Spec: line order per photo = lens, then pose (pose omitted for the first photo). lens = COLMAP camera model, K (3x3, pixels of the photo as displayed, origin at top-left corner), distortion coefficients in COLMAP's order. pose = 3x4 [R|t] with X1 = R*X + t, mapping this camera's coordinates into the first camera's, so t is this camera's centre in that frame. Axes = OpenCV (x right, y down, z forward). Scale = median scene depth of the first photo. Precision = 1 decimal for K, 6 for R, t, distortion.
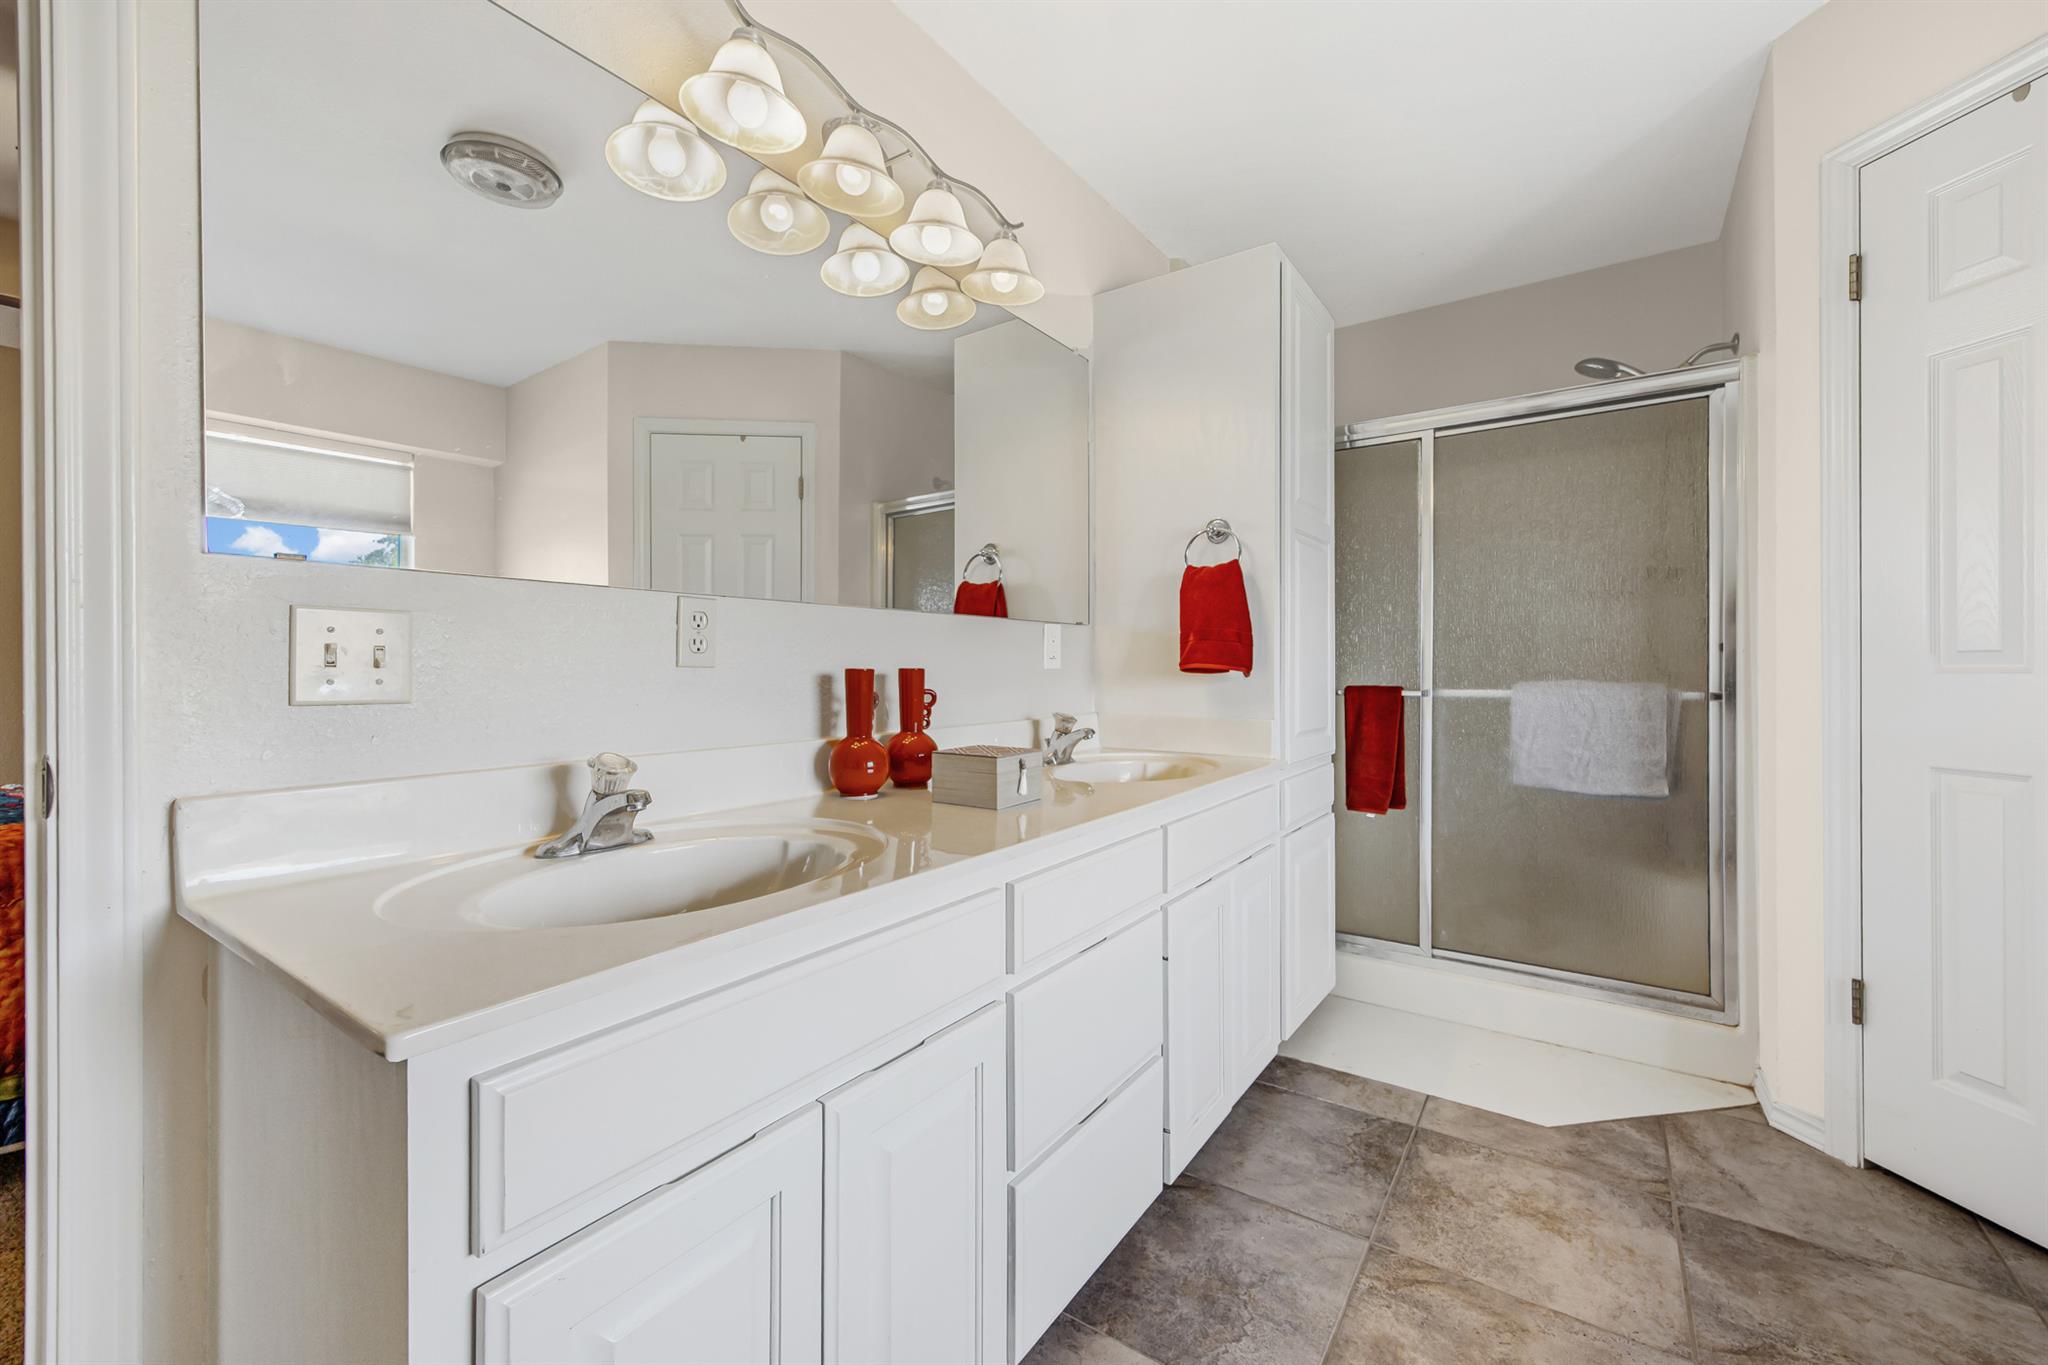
lens RADIAL K [[804.4, 0, 1045.2], [0, 804.4, 676.1], [0, 0, 1]] dist [0.013516, -0.001228]
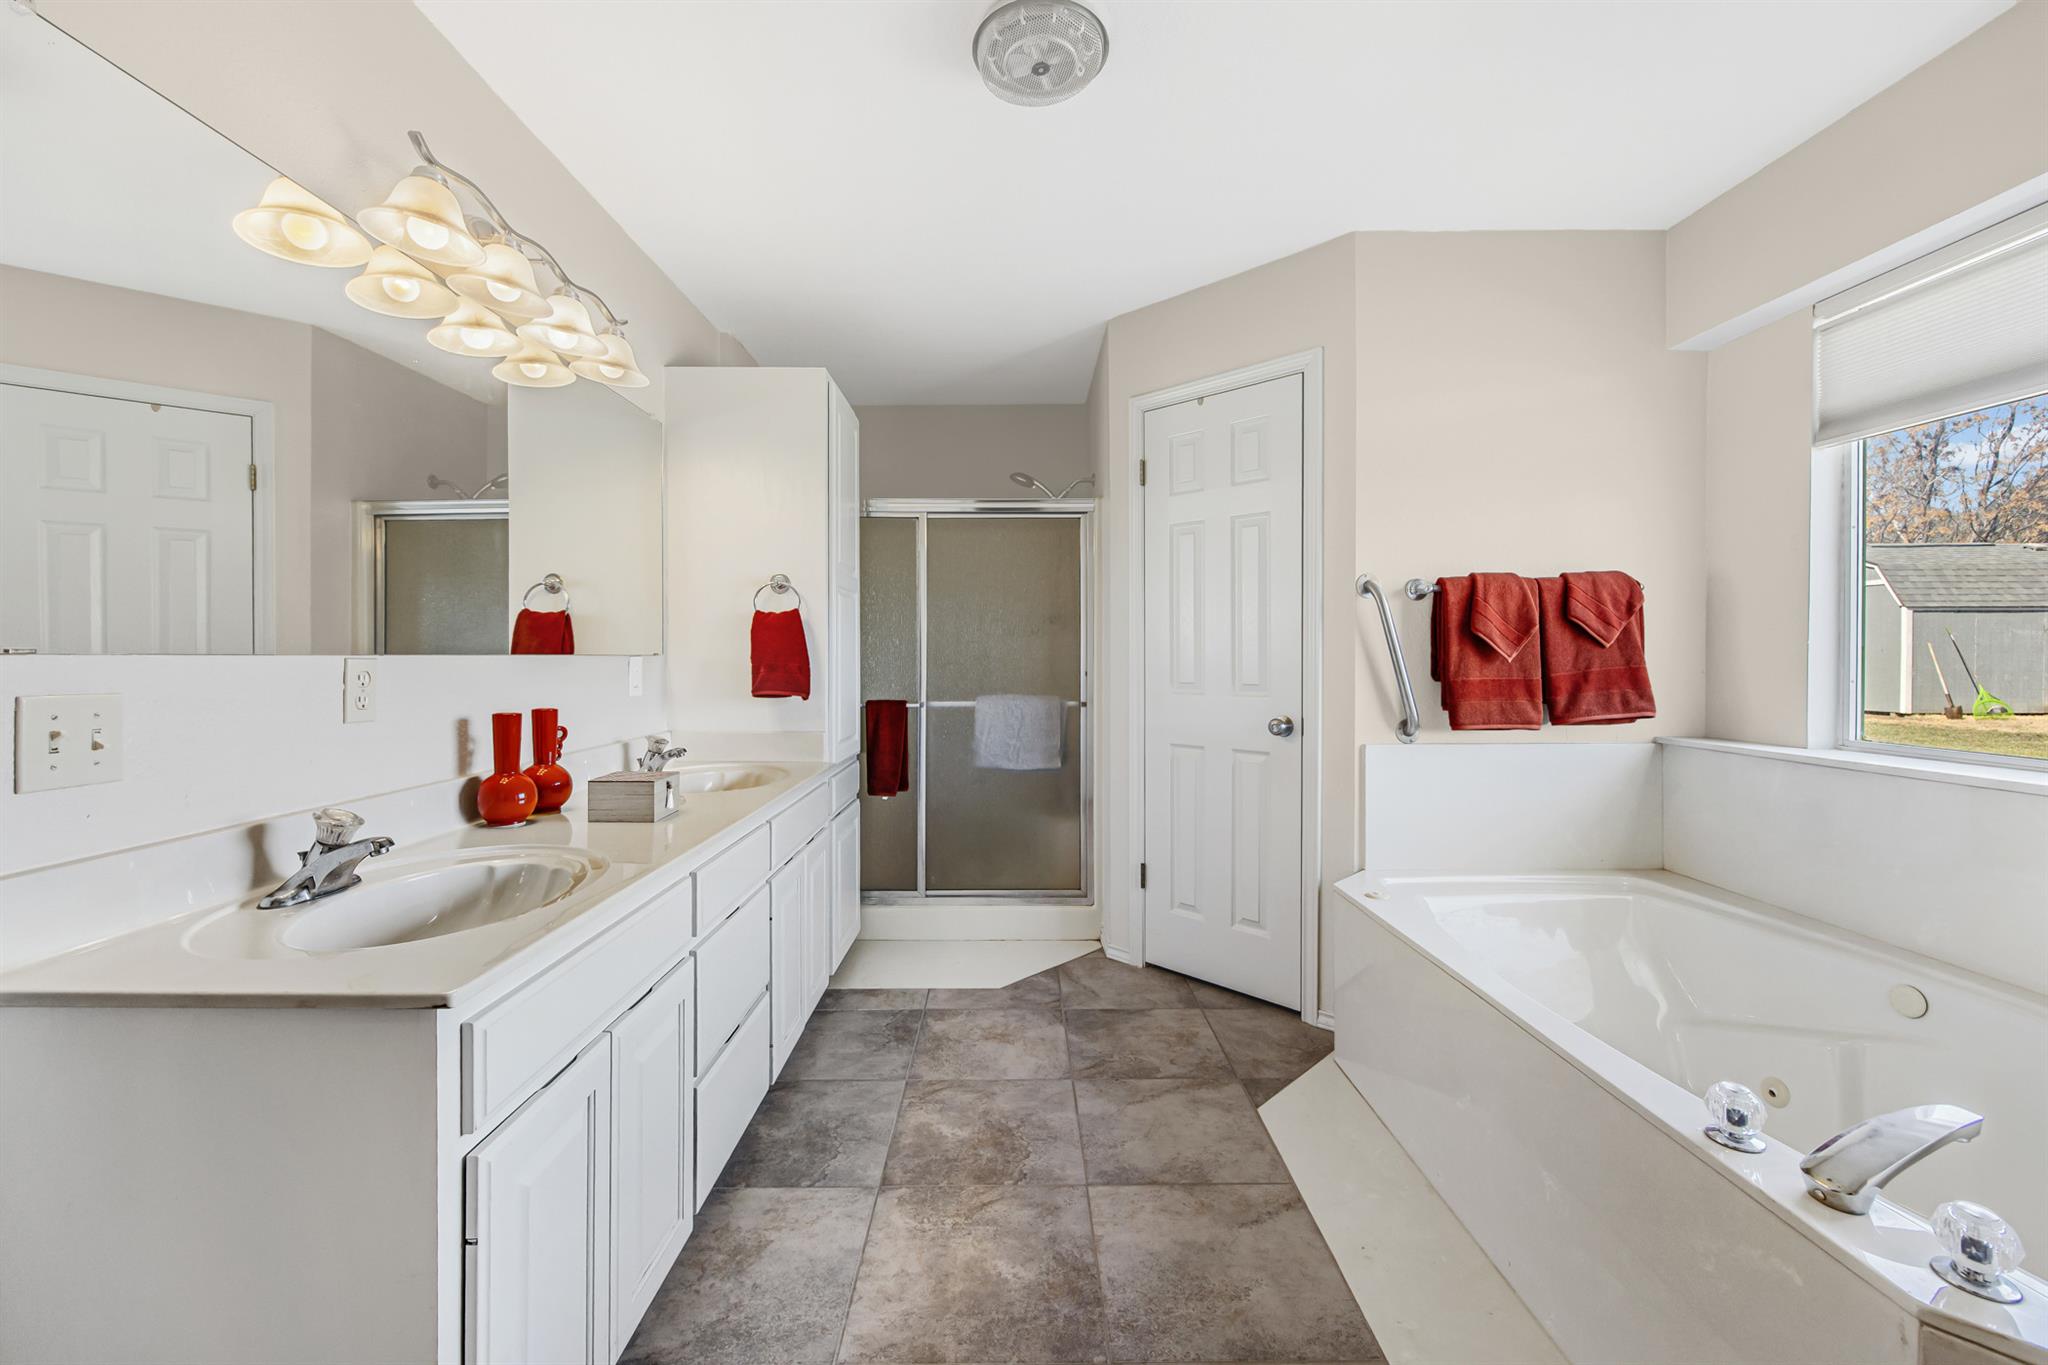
lens RADIAL K [[804.4, 0, 1022.6], [0, 804.4, 668.8], [0, 0, 1]] dist [0.013516, -0.001228]
pose [[0.818272, -0.002548, 0.574826, -0.239949], [-0.000365, 0.999988, 0.004953, -0.064716], [-0.574831, -0.004262, 0.818261, -0.297813]]
